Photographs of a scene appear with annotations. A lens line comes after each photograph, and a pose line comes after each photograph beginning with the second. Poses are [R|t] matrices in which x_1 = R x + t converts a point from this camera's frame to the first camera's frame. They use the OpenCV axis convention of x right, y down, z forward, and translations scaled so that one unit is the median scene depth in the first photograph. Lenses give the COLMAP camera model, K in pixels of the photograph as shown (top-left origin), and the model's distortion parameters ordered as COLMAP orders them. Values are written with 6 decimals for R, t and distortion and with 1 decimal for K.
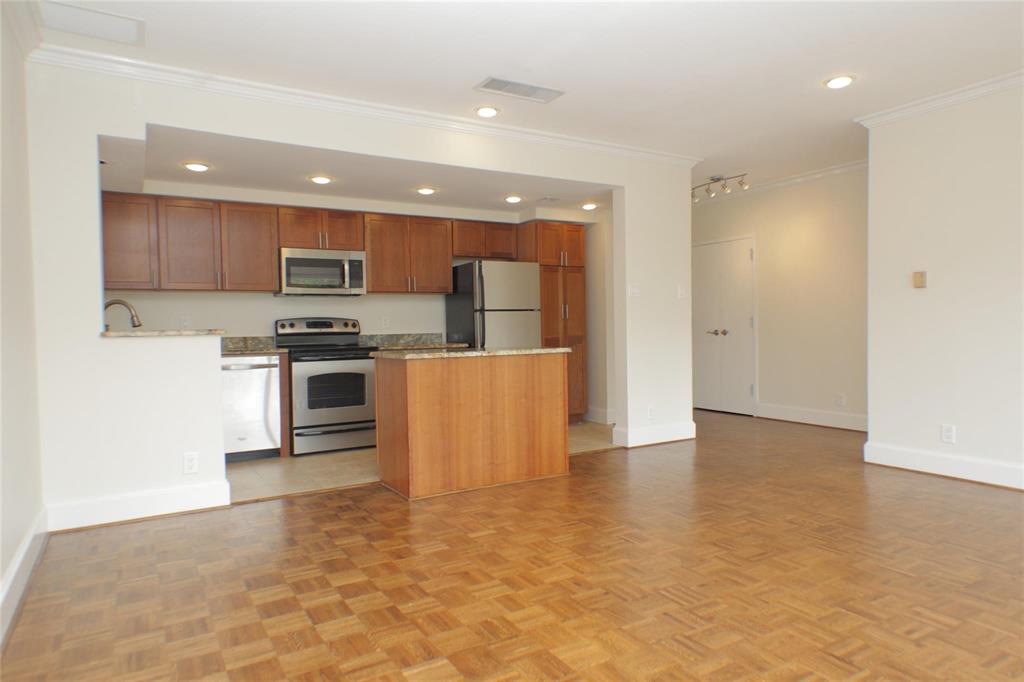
lens RADIAL K [[650.2, 0, 512.0], [0, 650.2, 341.0], [0, 0, 1]] dist [0.020095, 0.001329]
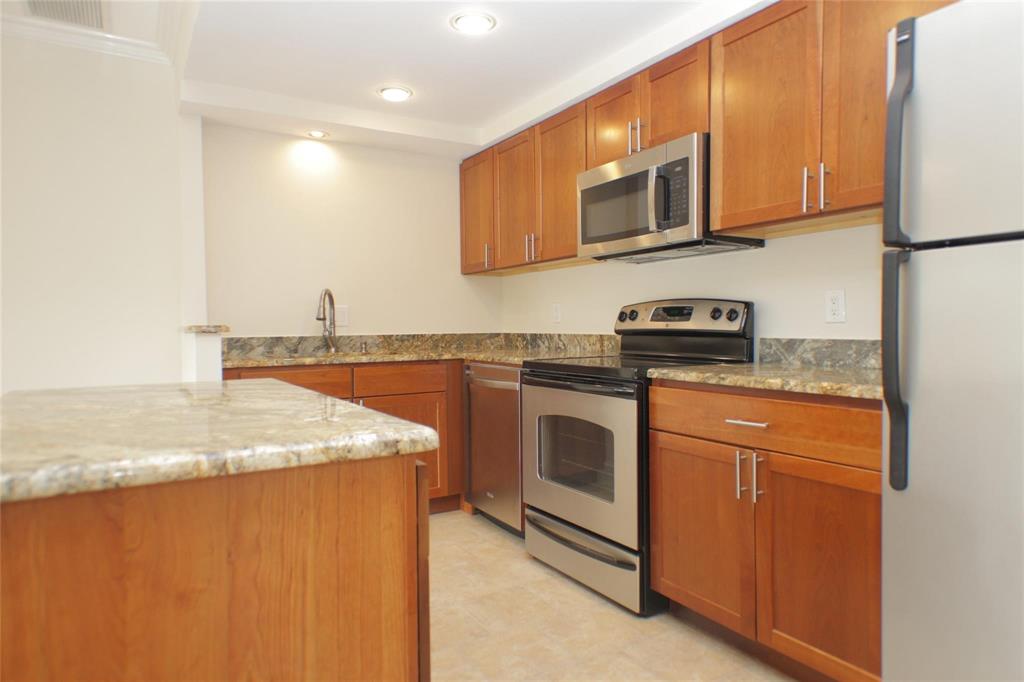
lens RADIAL K [[652.3, 0, 494.3], [0, 652.3, 340.7], [0, 0, 1]] dist [0.061302, 0.001371]
pose [[-0.016332, 0.043030, -0.998940, 0.189922], [-0.013233, 0.998977, 0.043248, -0.024426], [0.999779, 0.013925, -0.015746, 0.879249]]
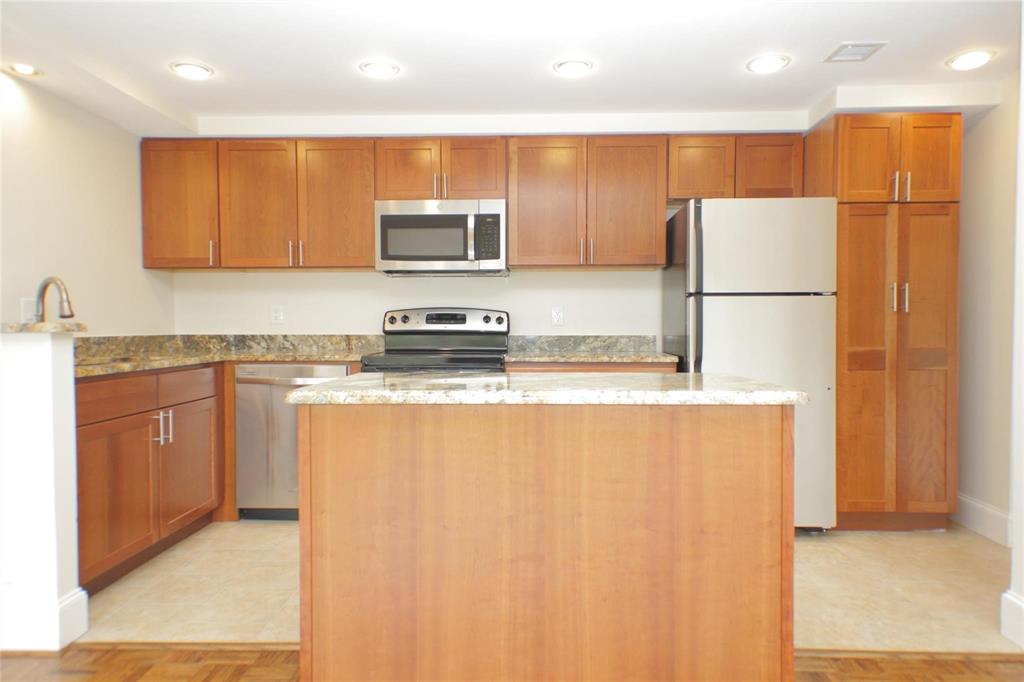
lens RADIAL K [[650.2, 0, 512.0], [0, 650.2, 341.0], [0, 0, 1]] dist [0.020095, 0.001329]
pose [[0.843362, 0.029780, -0.536521, 0.110281], [-0.026153, 0.999555, 0.014371, -0.013672], [0.536710, 0.001911, 0.843765, 0.487296]]
